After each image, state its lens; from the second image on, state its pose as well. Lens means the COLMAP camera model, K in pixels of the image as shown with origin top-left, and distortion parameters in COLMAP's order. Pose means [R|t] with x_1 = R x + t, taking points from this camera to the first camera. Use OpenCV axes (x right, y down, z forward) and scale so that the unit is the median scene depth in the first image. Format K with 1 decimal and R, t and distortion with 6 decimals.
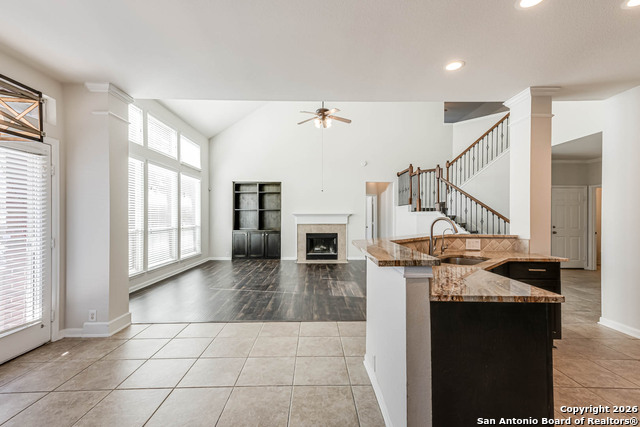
lens RADIAL K [[285.7, 0, 318.5], [0, 285.7, 217.5], [0, 0, 1]] dist [0.024855, -0.000669]
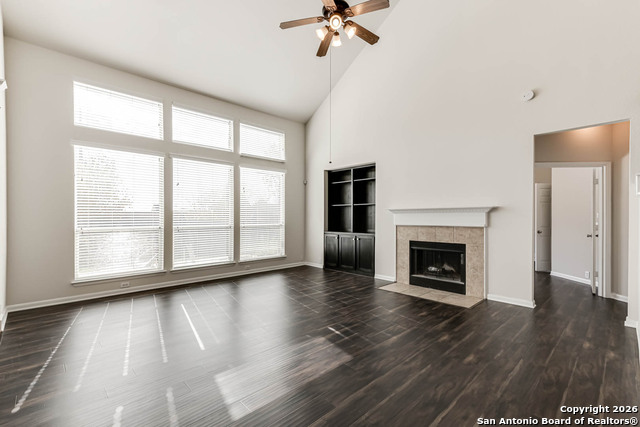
lens RADIAL K [[285.7, 0, 319.5], [0, 285.7, 216.3], [0, 0, 1]] dist [0.024855, -0.000669]
pose [[0.680812, -0.003102, -0.732452, 0.389342], [-0.001670, 0.999982, -0.005788, 0.009458], [0.732457, 0.005164, 0.680794, 0.632590]]
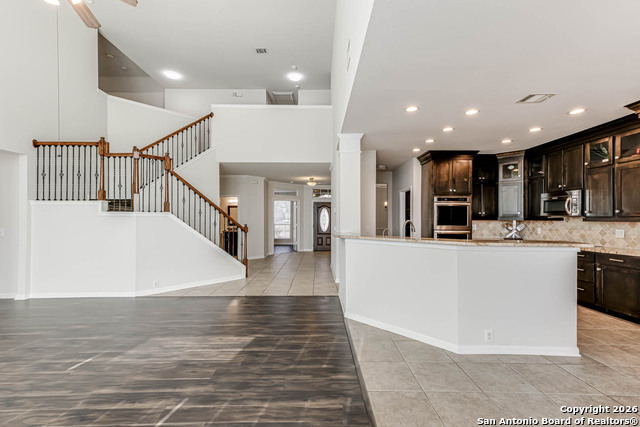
lens RADIAL K [[285.7, 0, 317.6], [0, 285.7, 217.6], [0, 0, 1]] dist [0.024855, -0.000669]
pose [[0.012249, 0.002086, 0.999923, -0.400483], [0.003672, 0.999991, -0.002131, -0.004647], [-0.999918, 0.003698, 0.012241, 0.642280]]
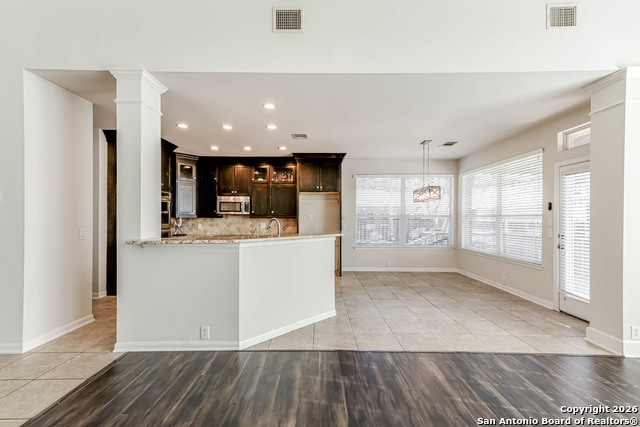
lens RADIAL K [[285.7, 0, 318.0], [0, 285.7, 216.5], [0, 0, 1]] dist [0.024855, -0.000669]
pose [[-0.999773, -0.004162, 0.020914, 0.094608], [-0.004038, 0.999974, 0.006002, -0.008269], [-0.020939, 0.005916, -0.999763, 1.055701]]
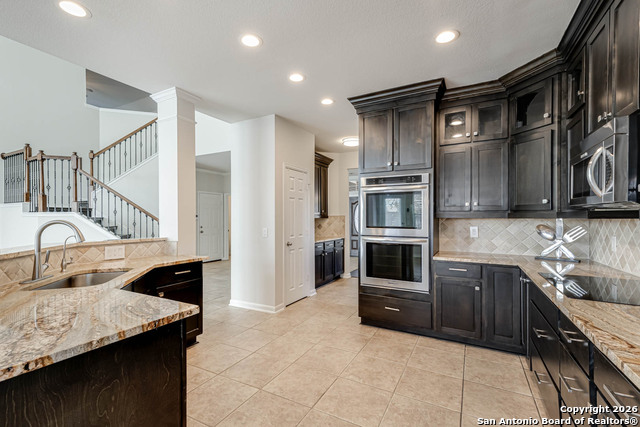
lens RADIAL K [[285.7, 0, 318.5], [0, 285.7, 214.8], [0, 0, 1]] dist [0.024855, -0.000669]
pose [[0.485112, 0.004039, 0.874443, 0.055280], [0.011089, 0.999881, -0.010771, 0.000684], [-0.874382, 0.014921, 0.485009, 0.054226]]
